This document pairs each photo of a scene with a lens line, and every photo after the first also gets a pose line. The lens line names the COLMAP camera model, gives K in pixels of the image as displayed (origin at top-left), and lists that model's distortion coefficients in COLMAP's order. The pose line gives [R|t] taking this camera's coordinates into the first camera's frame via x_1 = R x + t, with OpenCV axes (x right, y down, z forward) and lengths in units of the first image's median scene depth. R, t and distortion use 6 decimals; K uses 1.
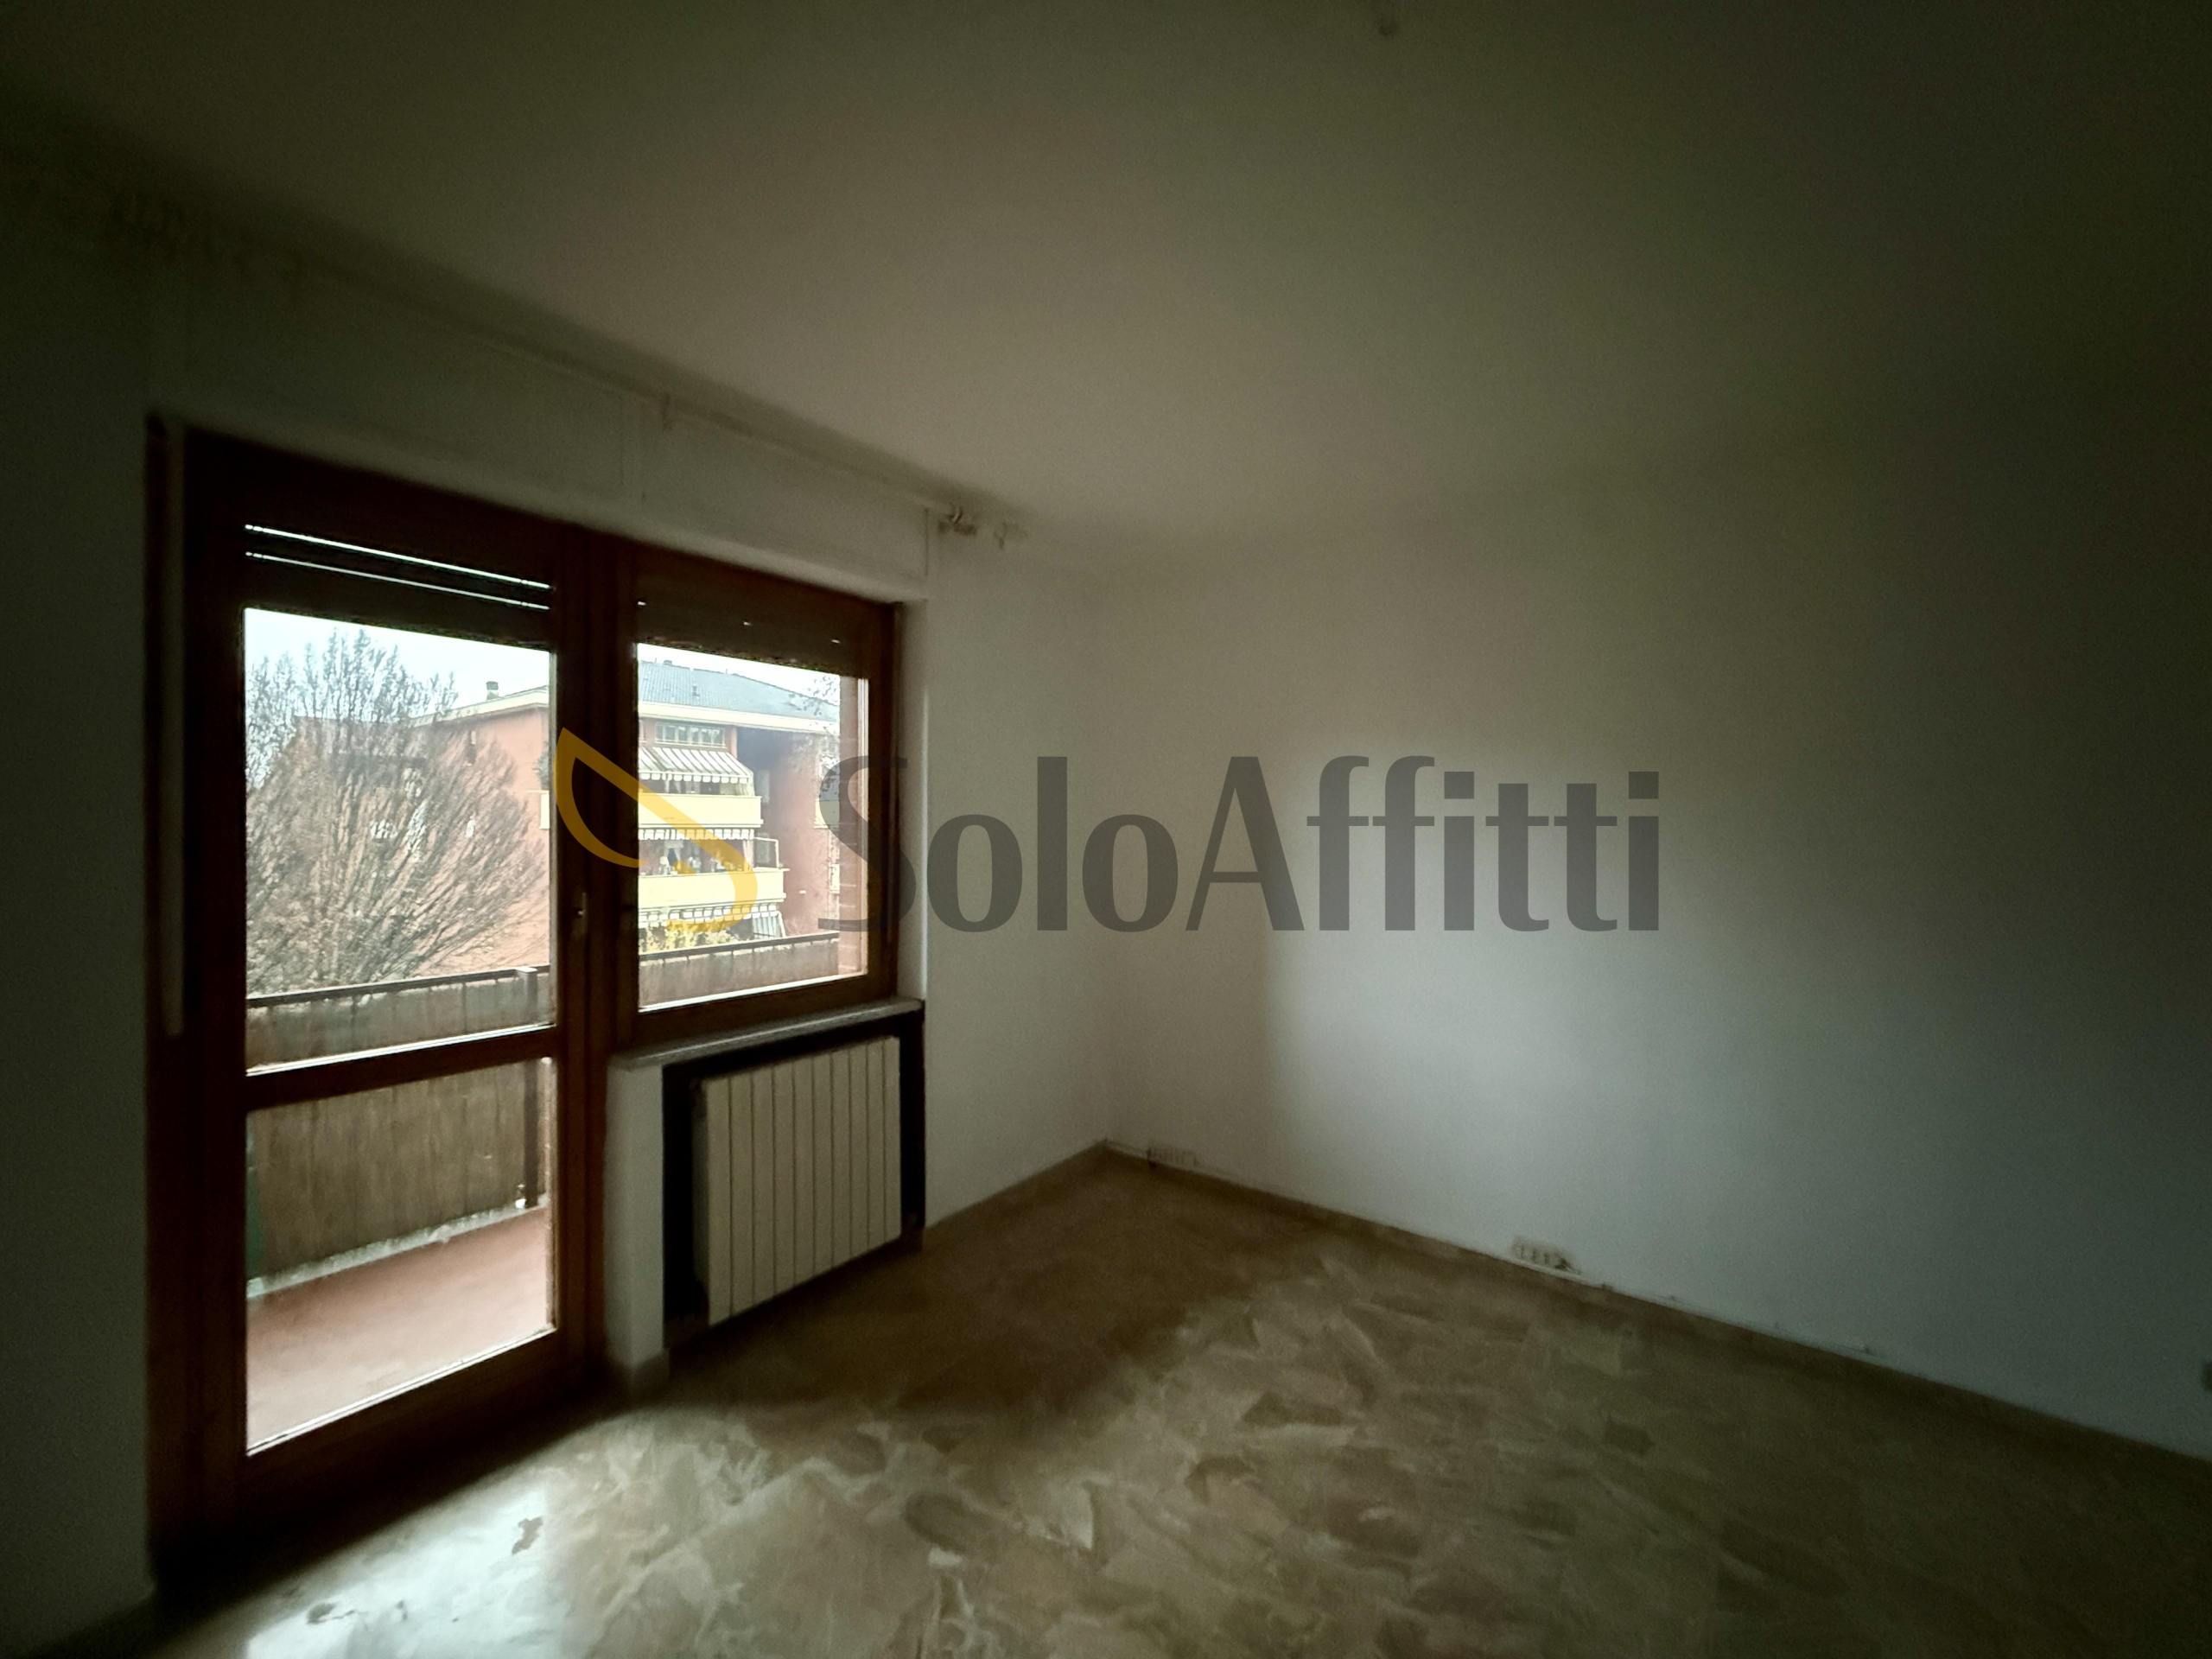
lens RADIAL K [[878.7, 0, 1095.1], [0, 878.7, 817.8], [0, 0, 1]] dist [-0.007532, 0.000173]
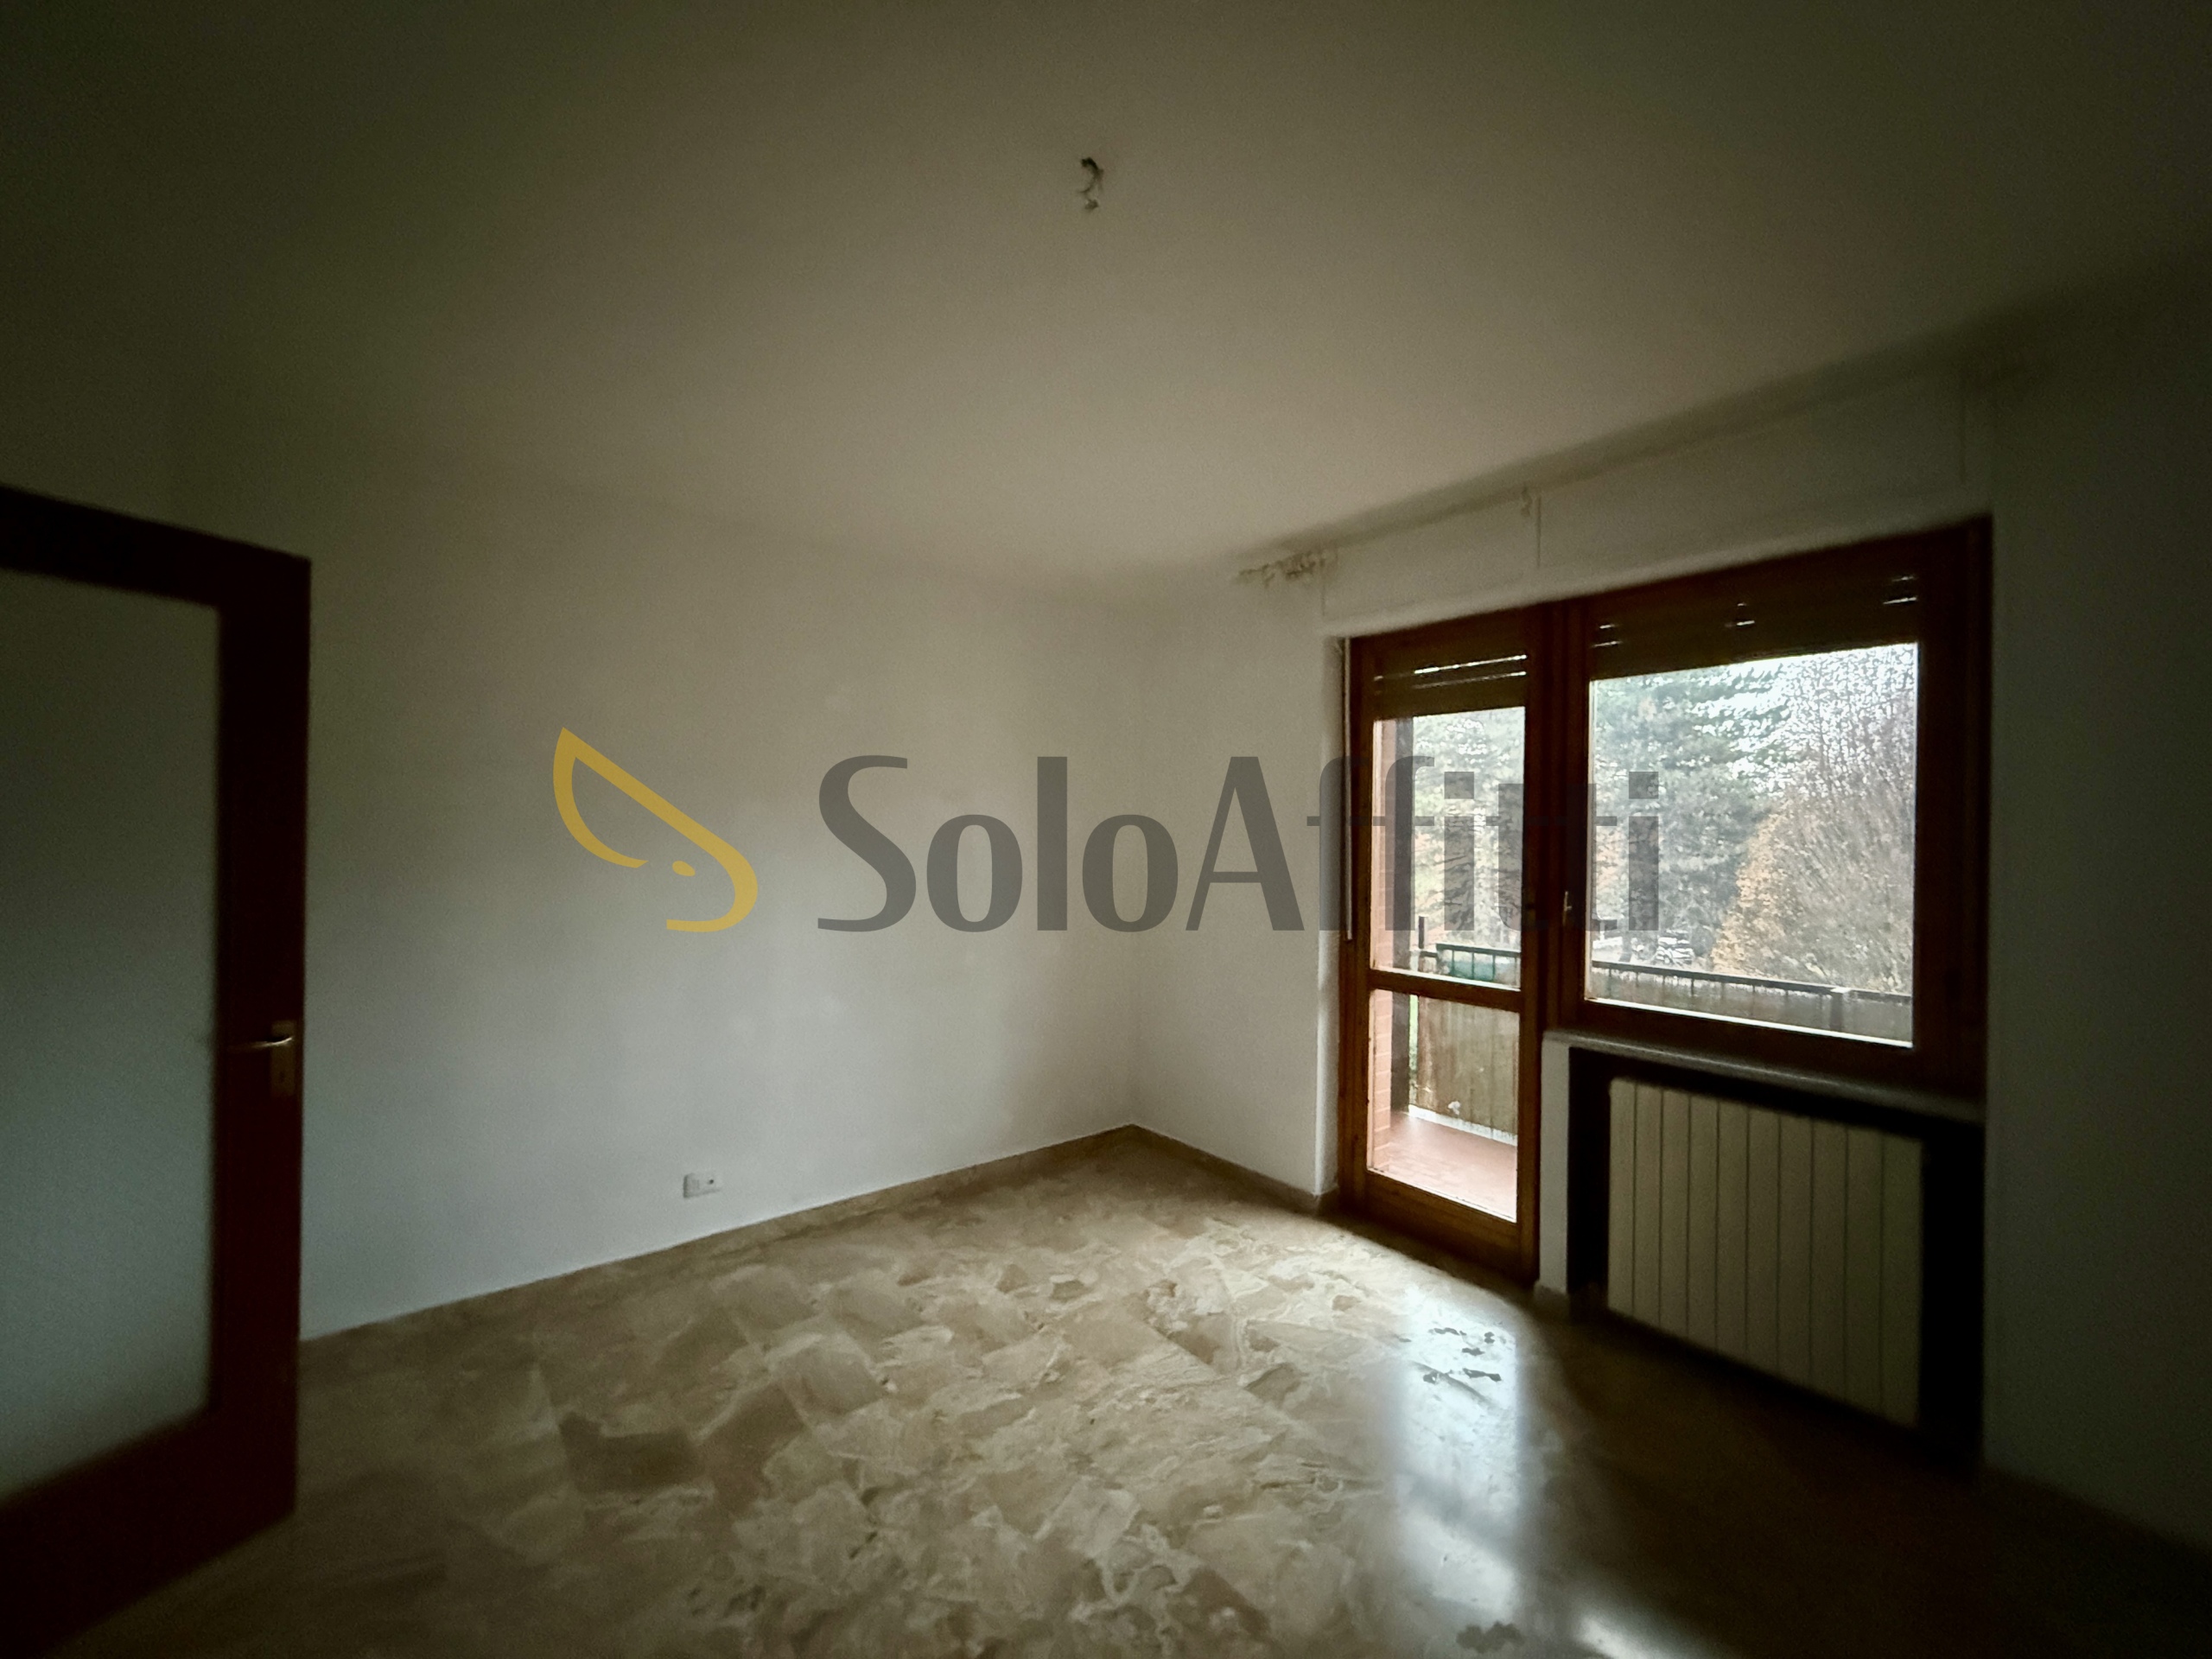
lens RADIAL K [[878.7, 0, 1103.8], [0, 878.7, 831.8], [0, 0, 1]] dist [-0.007532, 0.000173]
pose [[-0.230791, -0.004949, -0.972991, 0.735083], [-0.009054, 0.999955, -0.002939, 0.008917], [0.972961, 0.008131, -0.230825, 0.632030]]
